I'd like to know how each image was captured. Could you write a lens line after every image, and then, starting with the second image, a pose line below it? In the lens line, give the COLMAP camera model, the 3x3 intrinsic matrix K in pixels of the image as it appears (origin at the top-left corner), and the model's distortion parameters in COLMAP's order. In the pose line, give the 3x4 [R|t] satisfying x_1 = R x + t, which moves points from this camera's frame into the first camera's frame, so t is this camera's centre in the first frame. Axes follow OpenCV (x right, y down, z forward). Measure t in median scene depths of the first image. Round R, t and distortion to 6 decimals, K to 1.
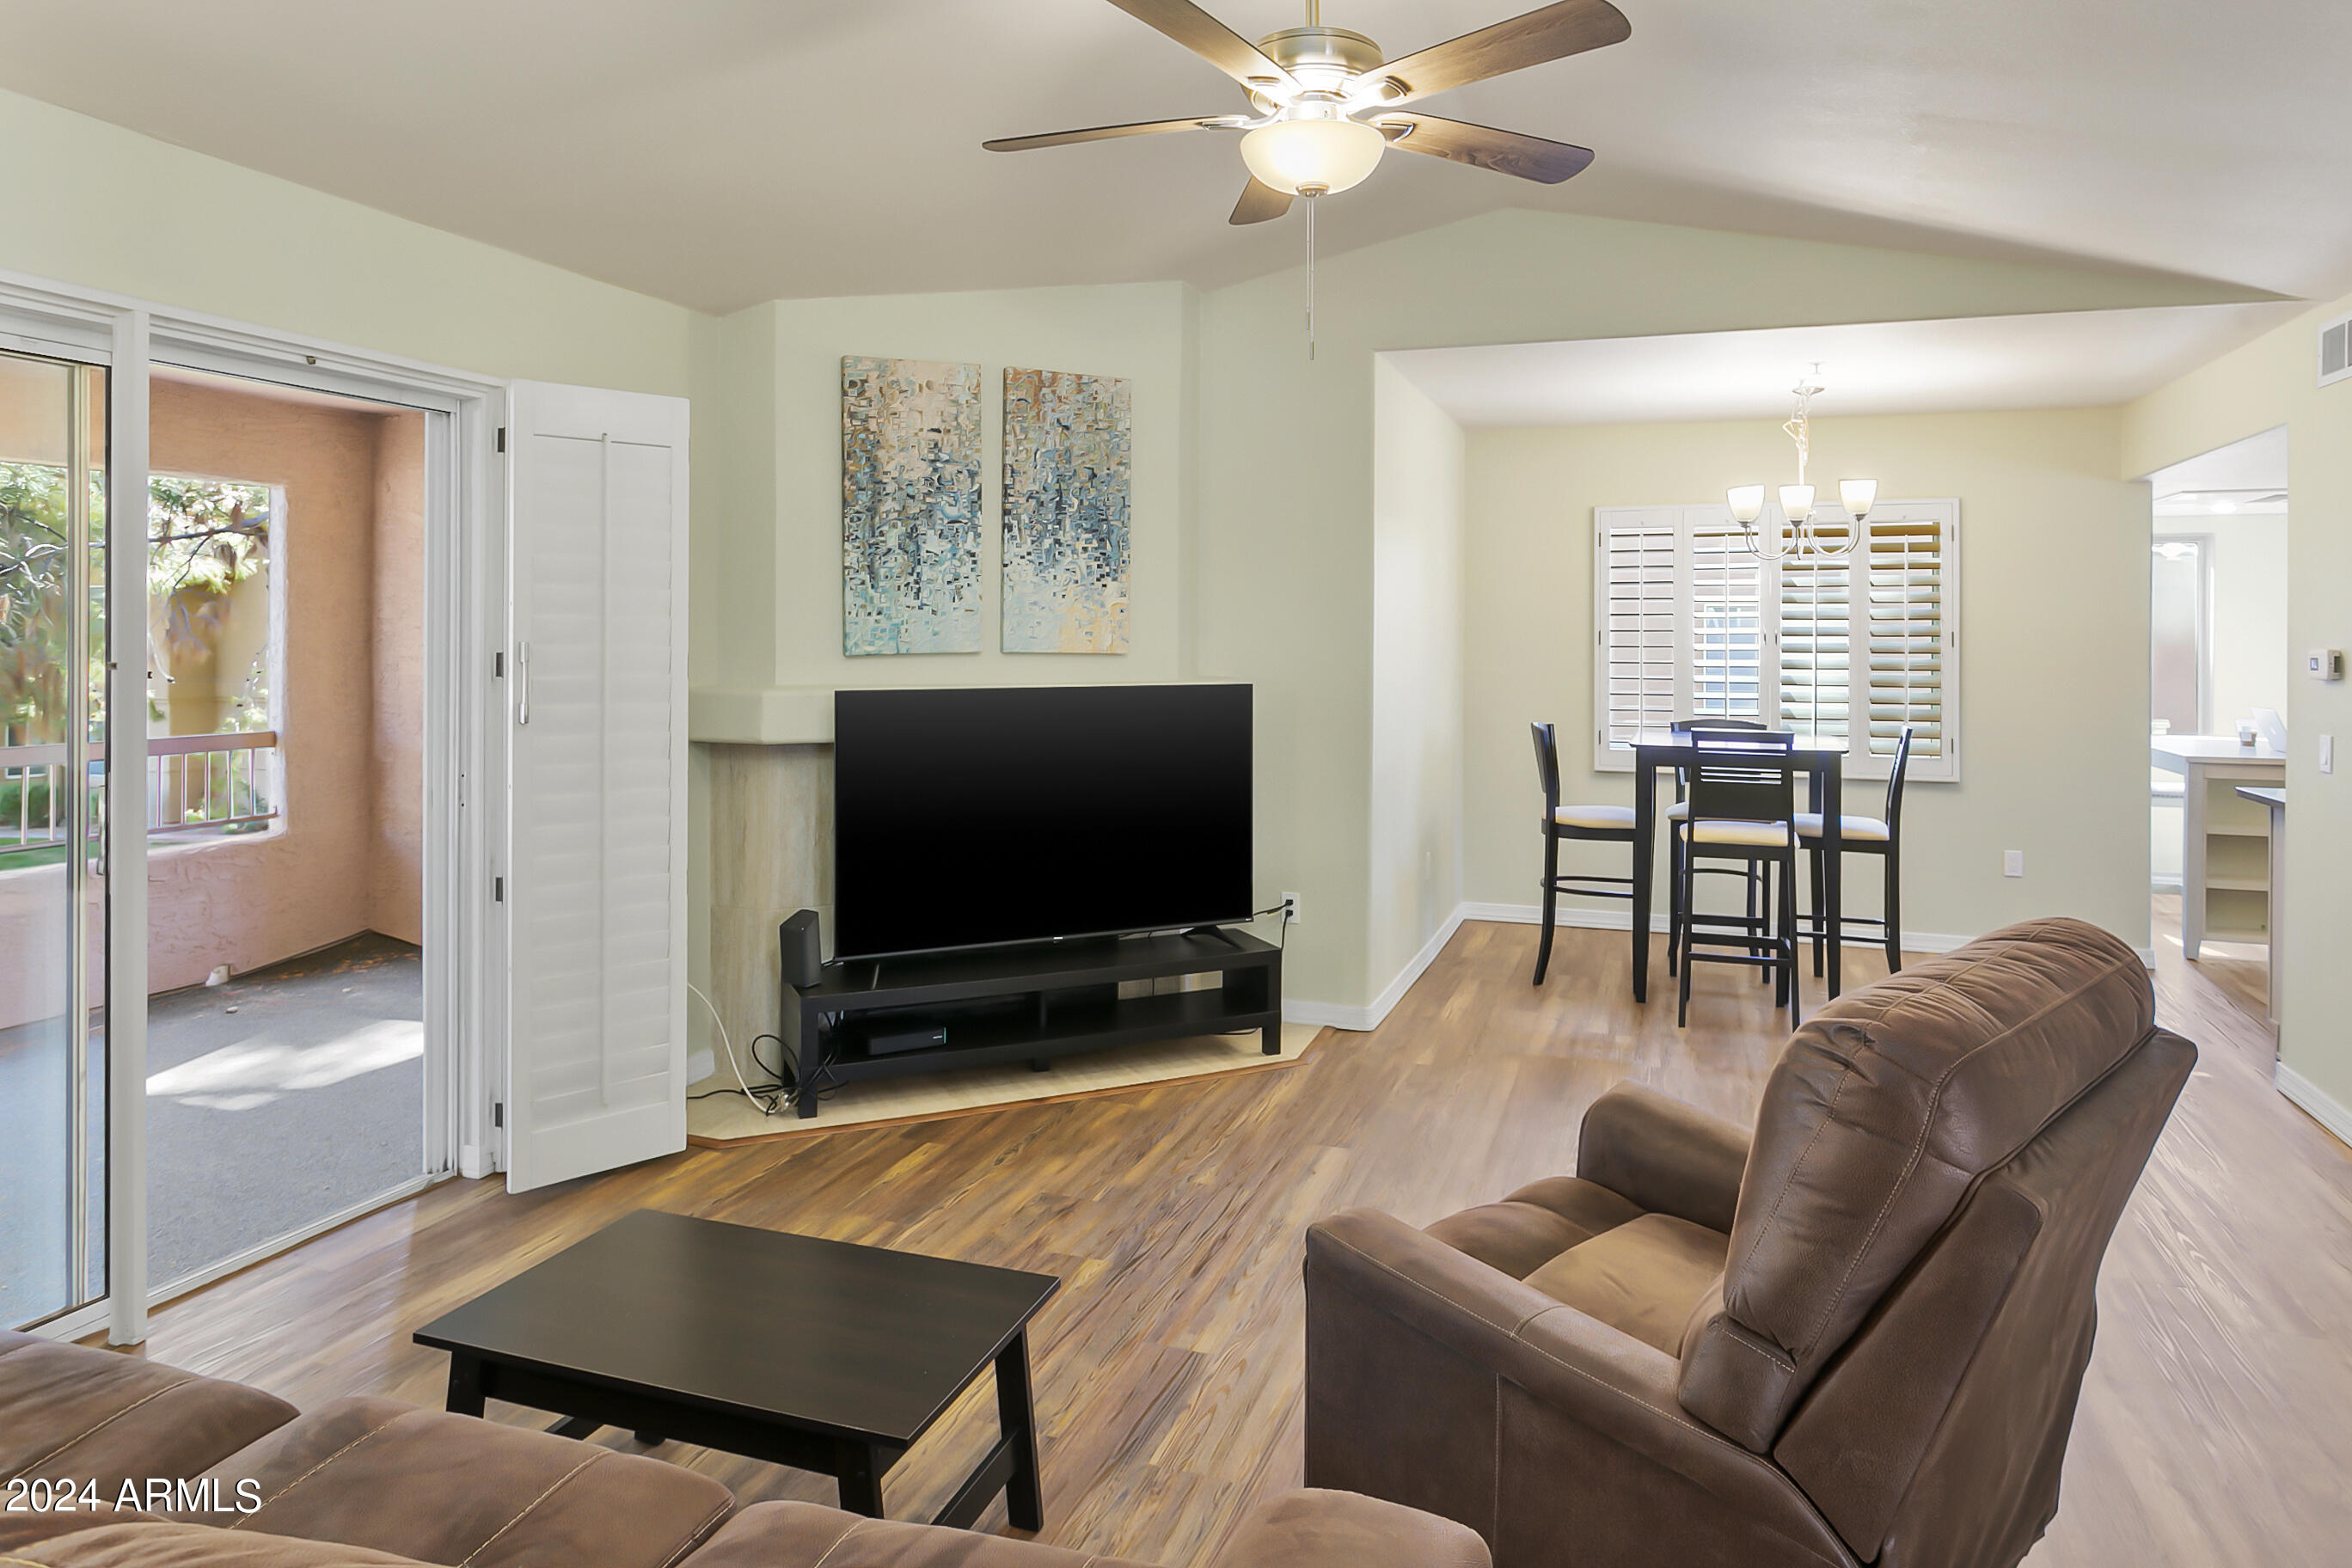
lens RADIAL K [[1415.7, 0, 1181.0], [0, 1415.7, 651.2], [0, 0, 1]] dist [-0.034969, 0.021016]
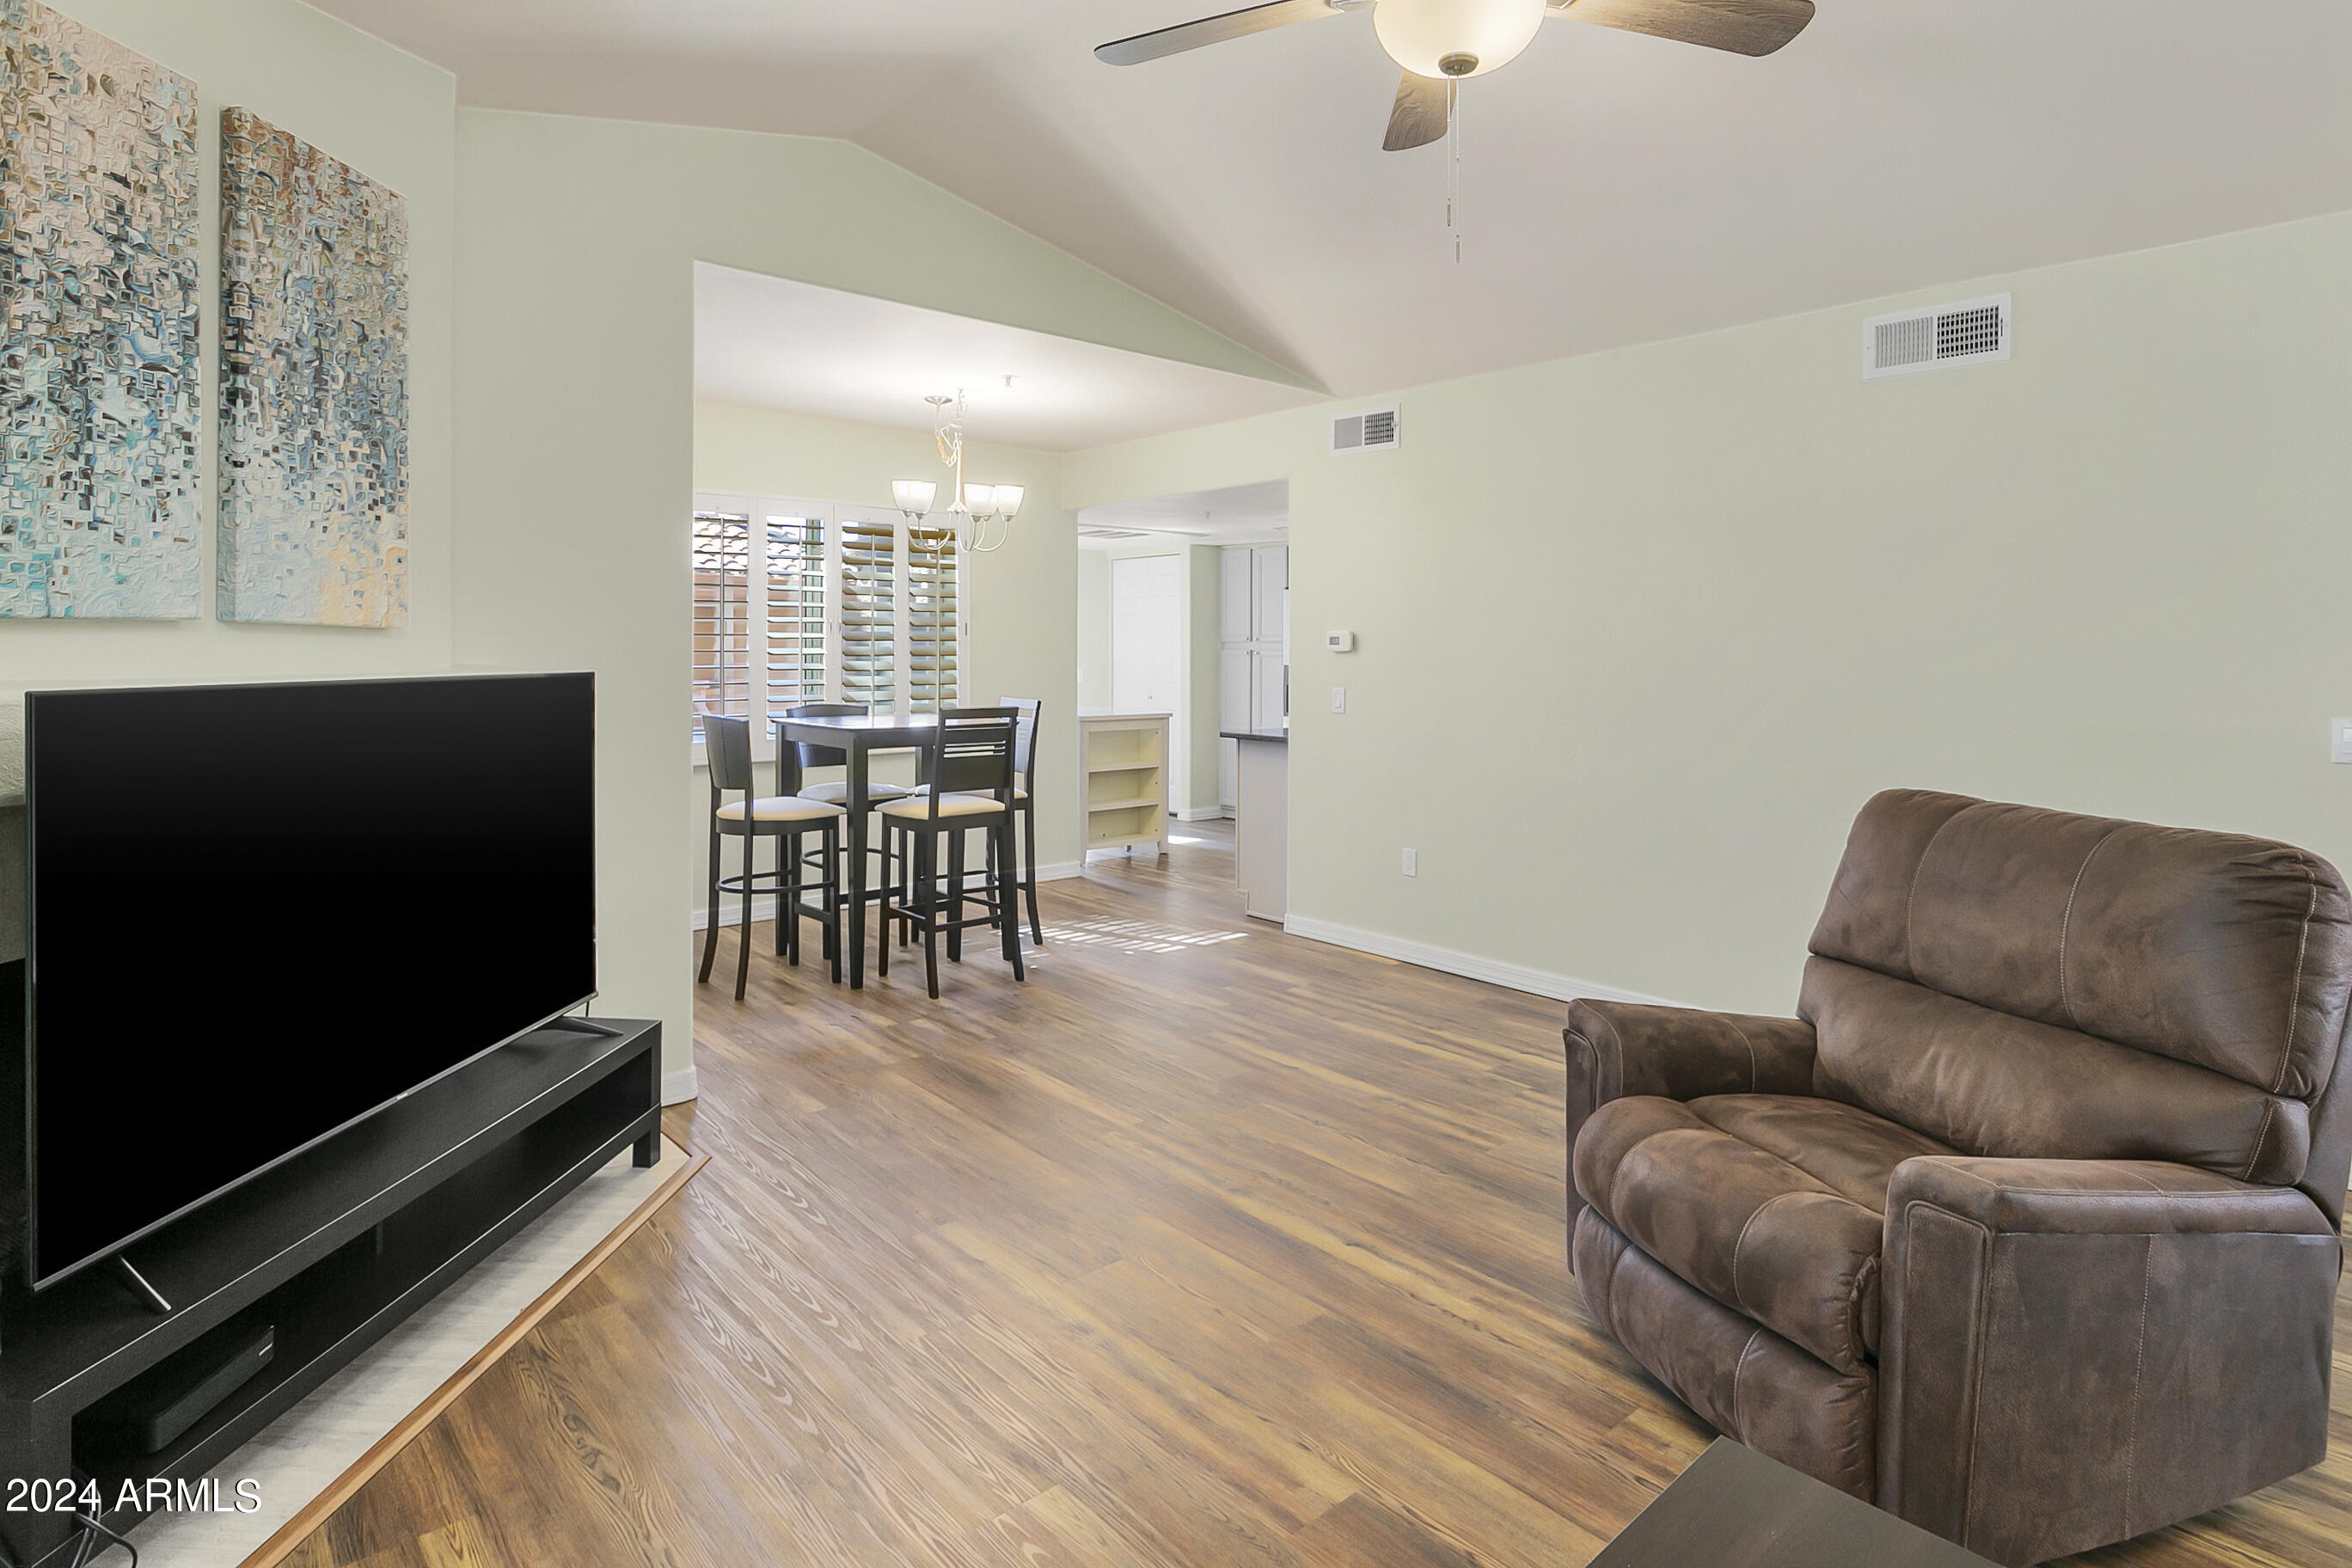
lens RADIAL K [[1225.0, 0, 1168.8], [0, 1225.0, 666.4], [0, 0, 1]] dist [-0.003019, 0.000389]
pose [[0.488592, -0.015378, 0.872377, -0.370179], [0.014657, 0.999848, 0.009417, 0.019829], [-0.872389, 0.008185, 0.488743, 0.451448]]
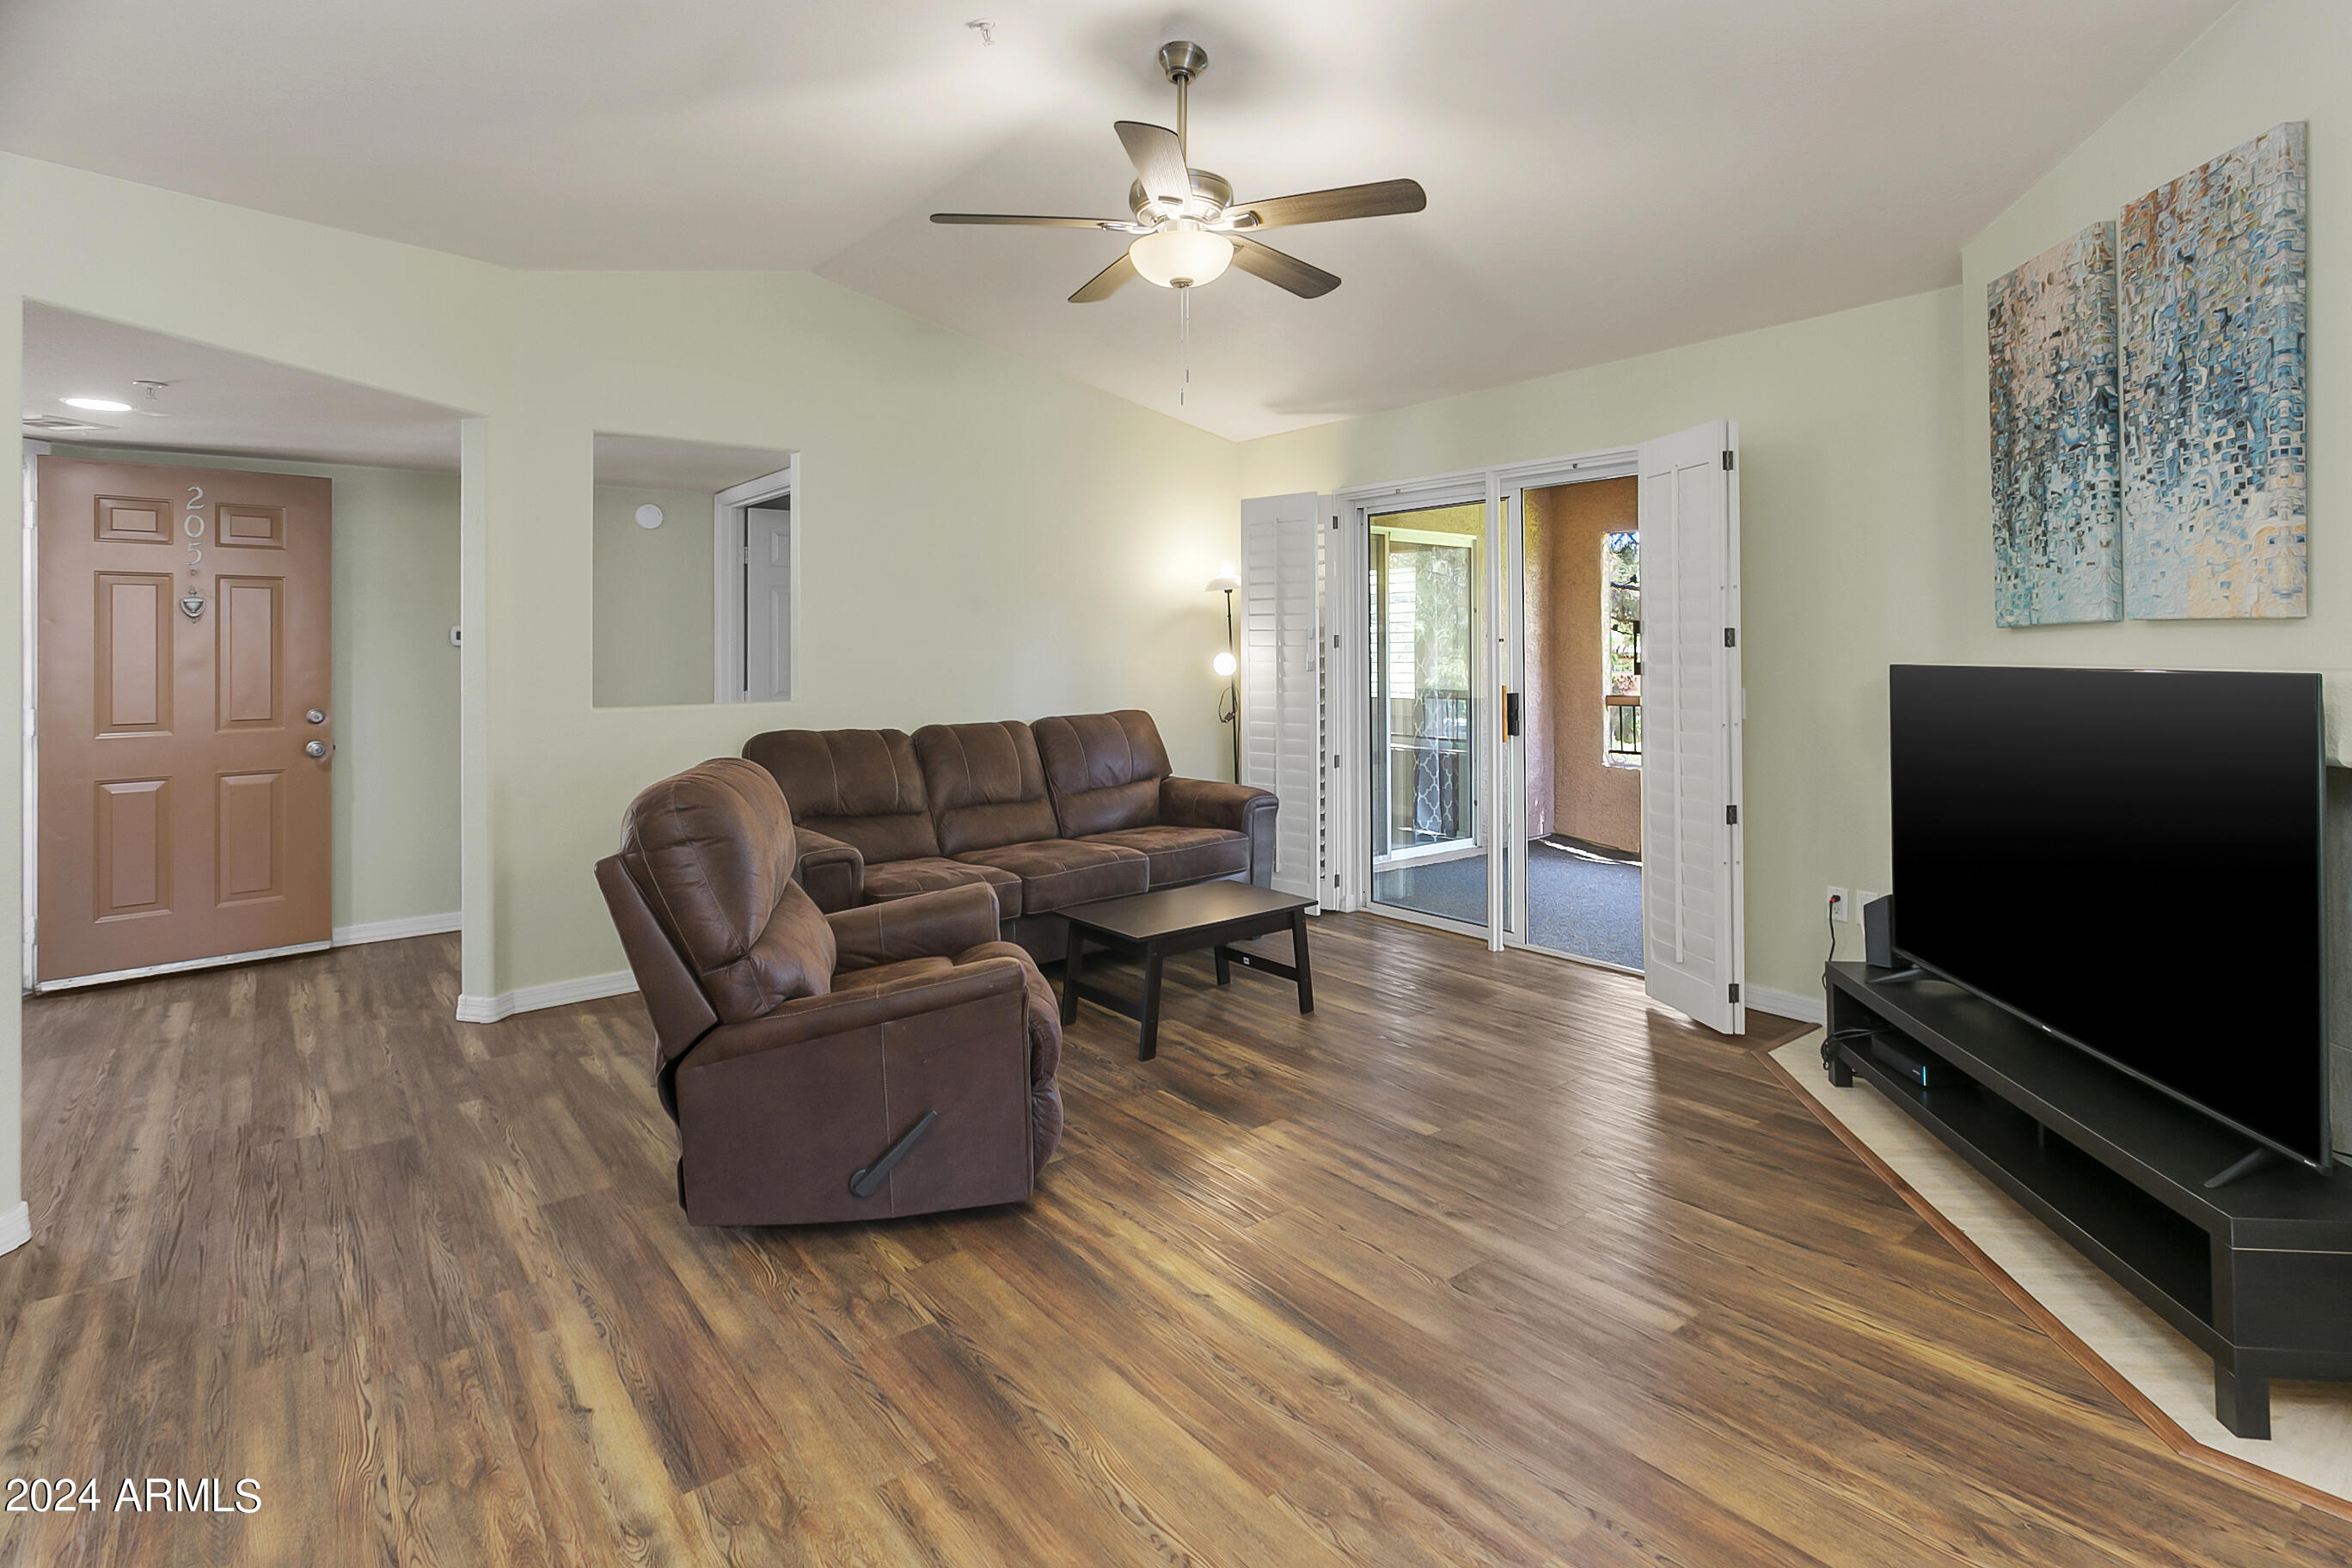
lens RADIAL K [[1156.7, 0, 1187.5], [0, 1156.7, 661.6], [0, 0, 1]] dist [-0.001288, -0.000251]
pose [[-0.523019, 0.007313, -0.852290, 0.604981], [-0.008428, 0.999870, 0.013751, 0.017576], [0.852280, 0.014375, -0.522889, 0.915204]]
